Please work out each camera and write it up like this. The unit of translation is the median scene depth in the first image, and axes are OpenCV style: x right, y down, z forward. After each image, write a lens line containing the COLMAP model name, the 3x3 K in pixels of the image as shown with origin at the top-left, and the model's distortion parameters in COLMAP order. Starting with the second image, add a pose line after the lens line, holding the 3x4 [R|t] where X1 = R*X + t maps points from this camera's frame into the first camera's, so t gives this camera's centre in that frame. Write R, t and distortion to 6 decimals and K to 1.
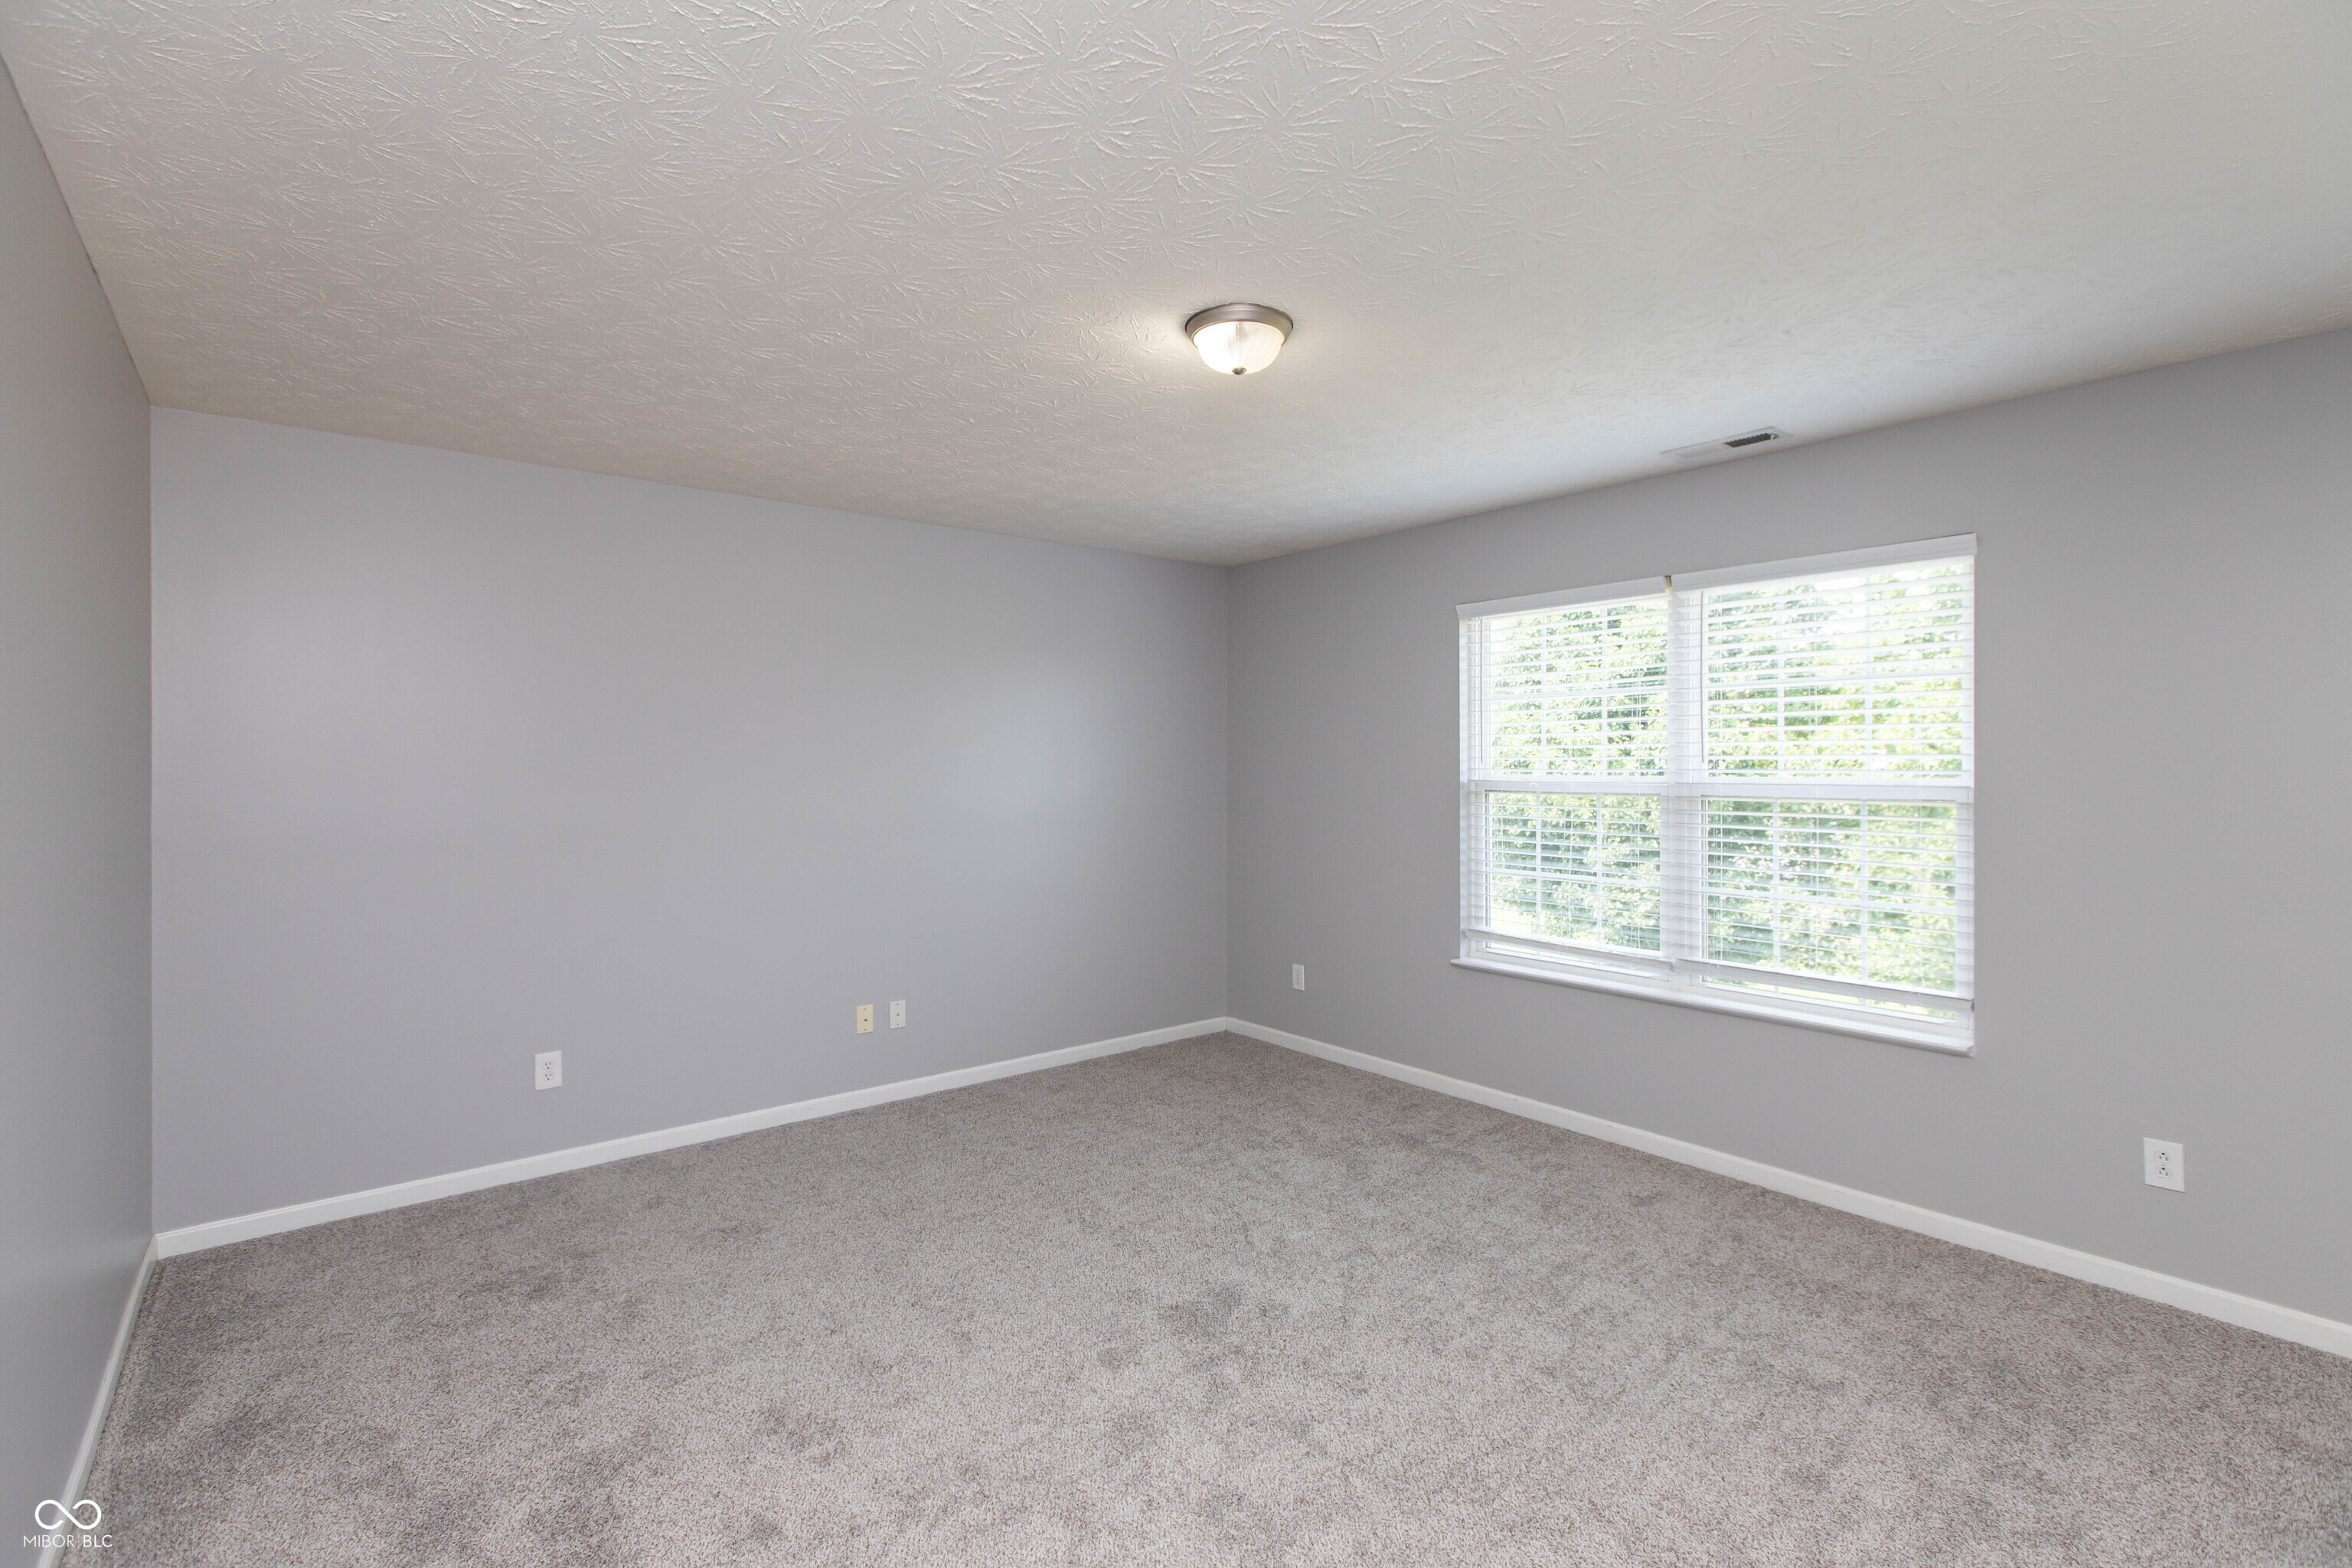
lens RADIAL K [[1087.6, 0, 1185.3], [0, 1087.6, 772.1], [0, 0, 1]] dist [-0.000707, -0.000044]
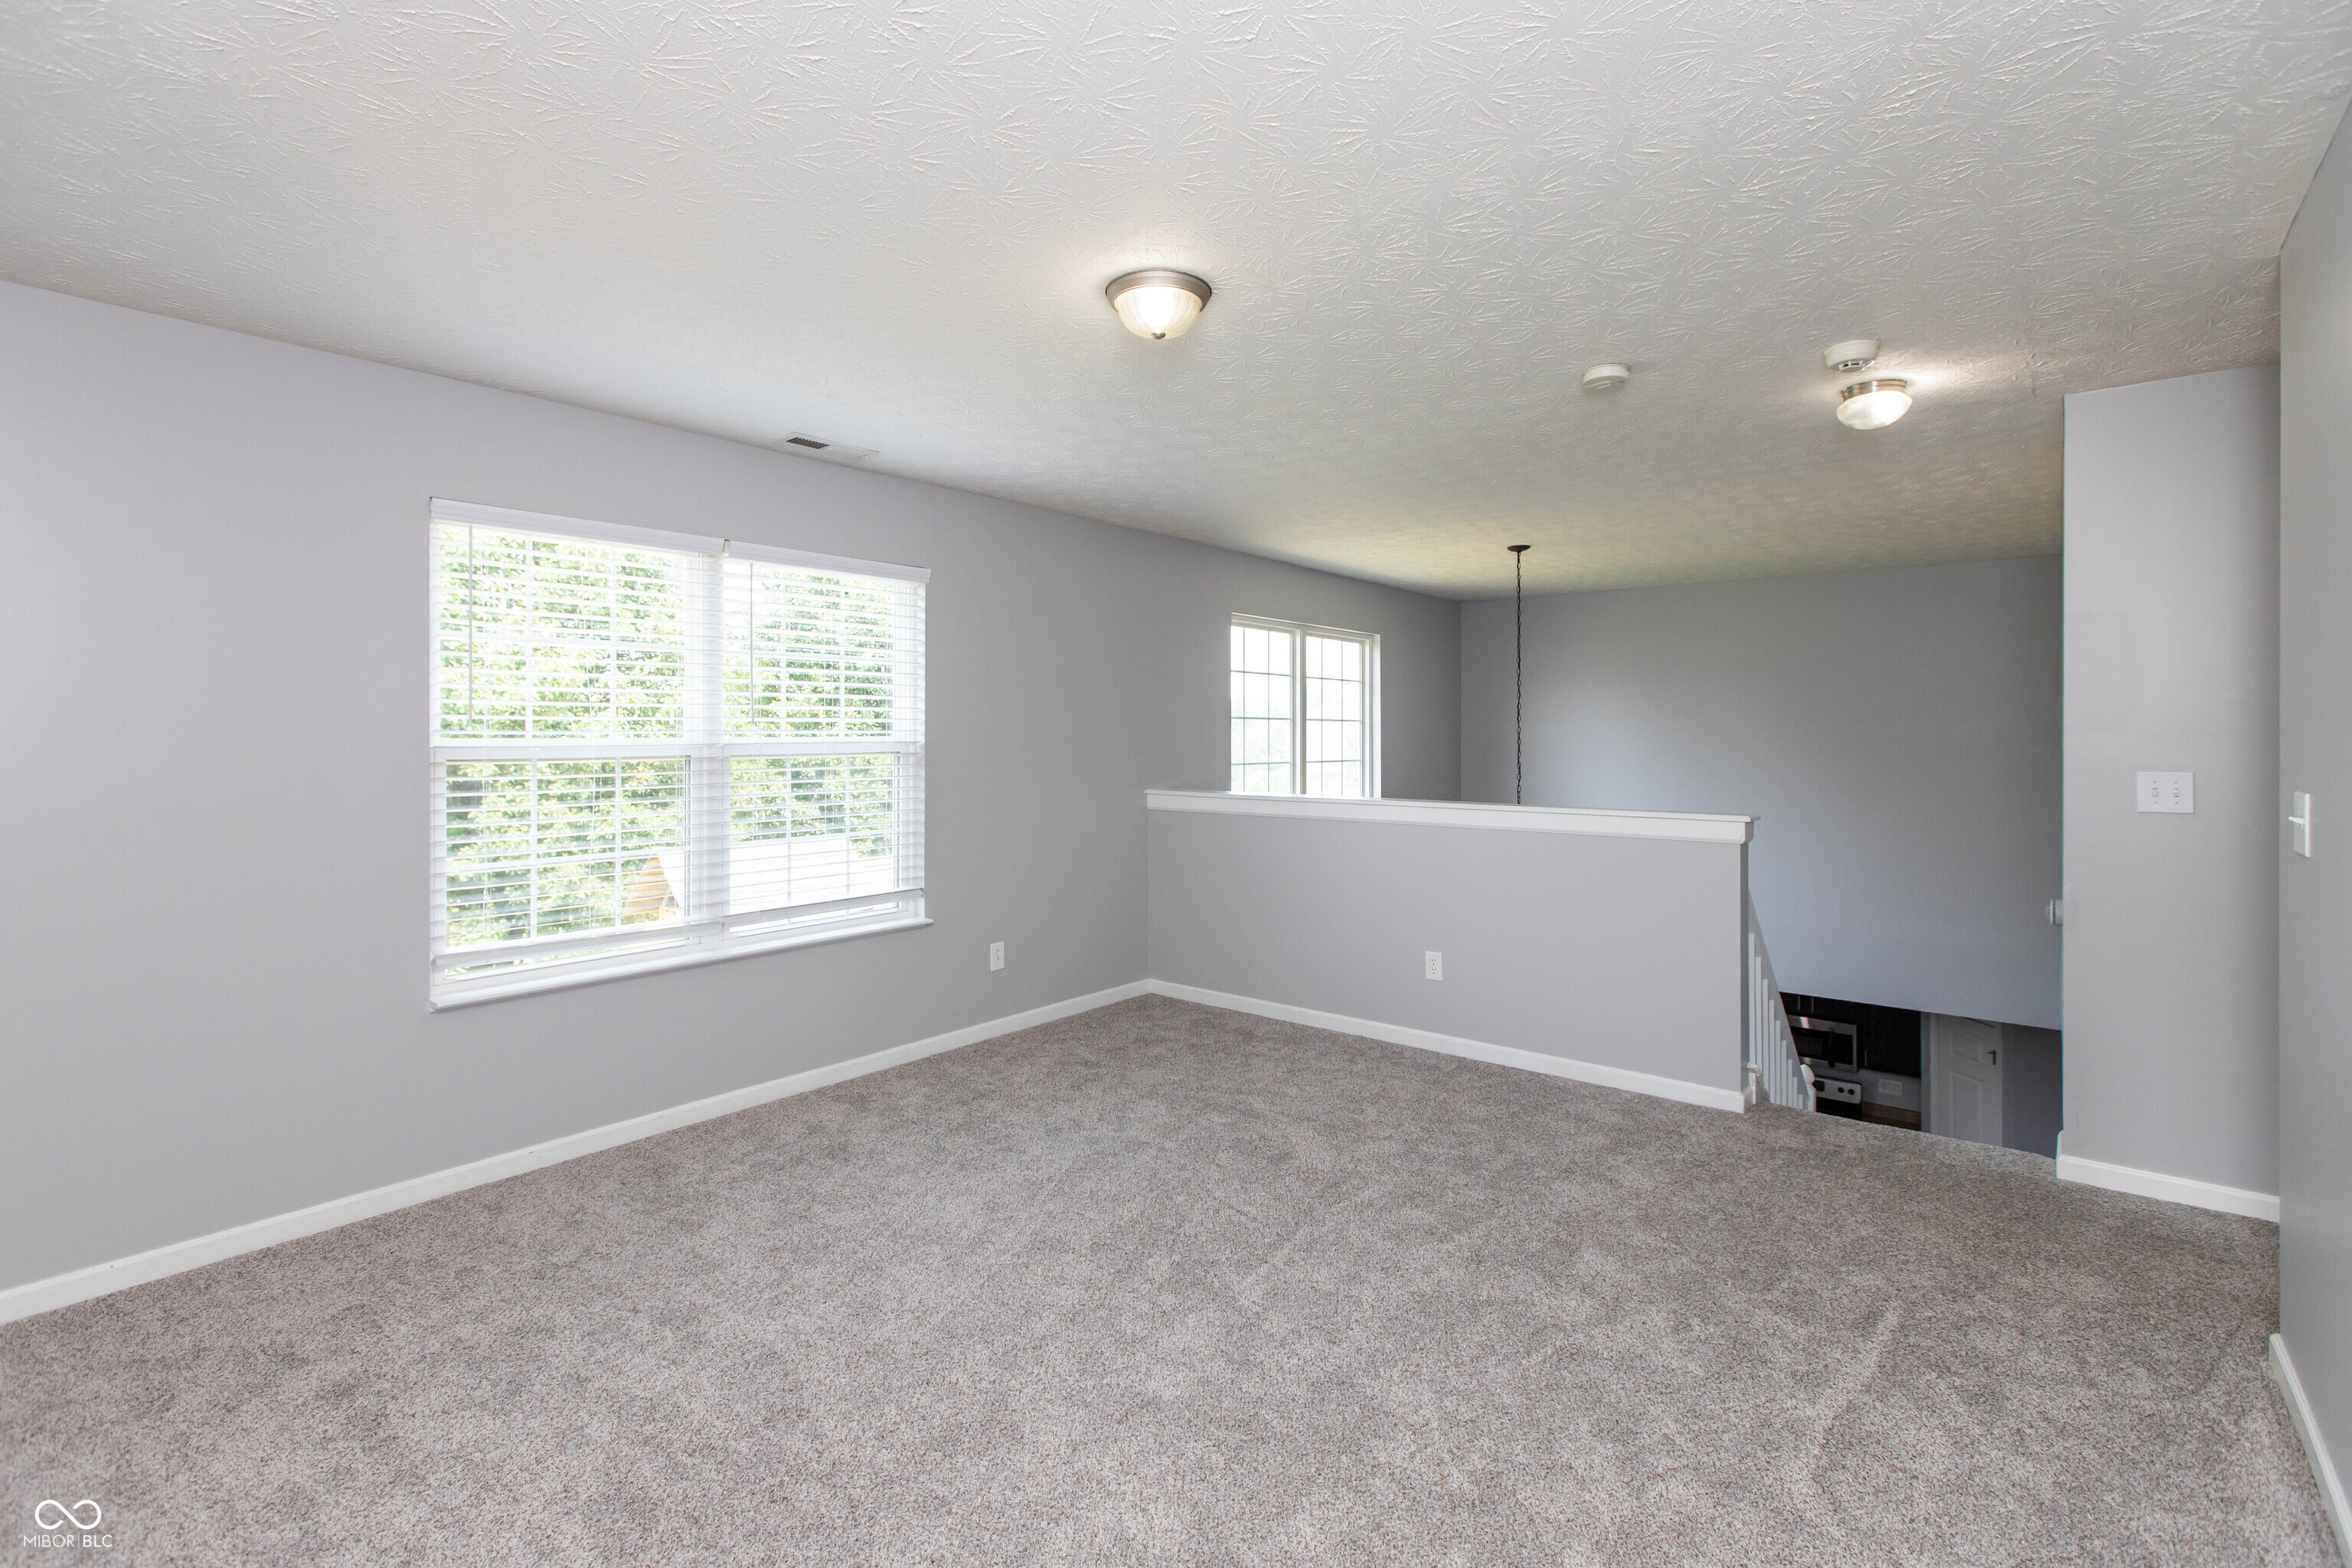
lens RADIAL K [[1087.6, 0, 1172.9], [0, 1087.6, 728.0], [0, 0, 1]] dist [-0.000707, -0.000044]
pose [[-0.214806, 0.000221, 0.976657, -0.678249], [0.001926, 0.999998, 0.000197, -0.004422], [-0.976655, 0.001924, -0.214806, 0.865268]]
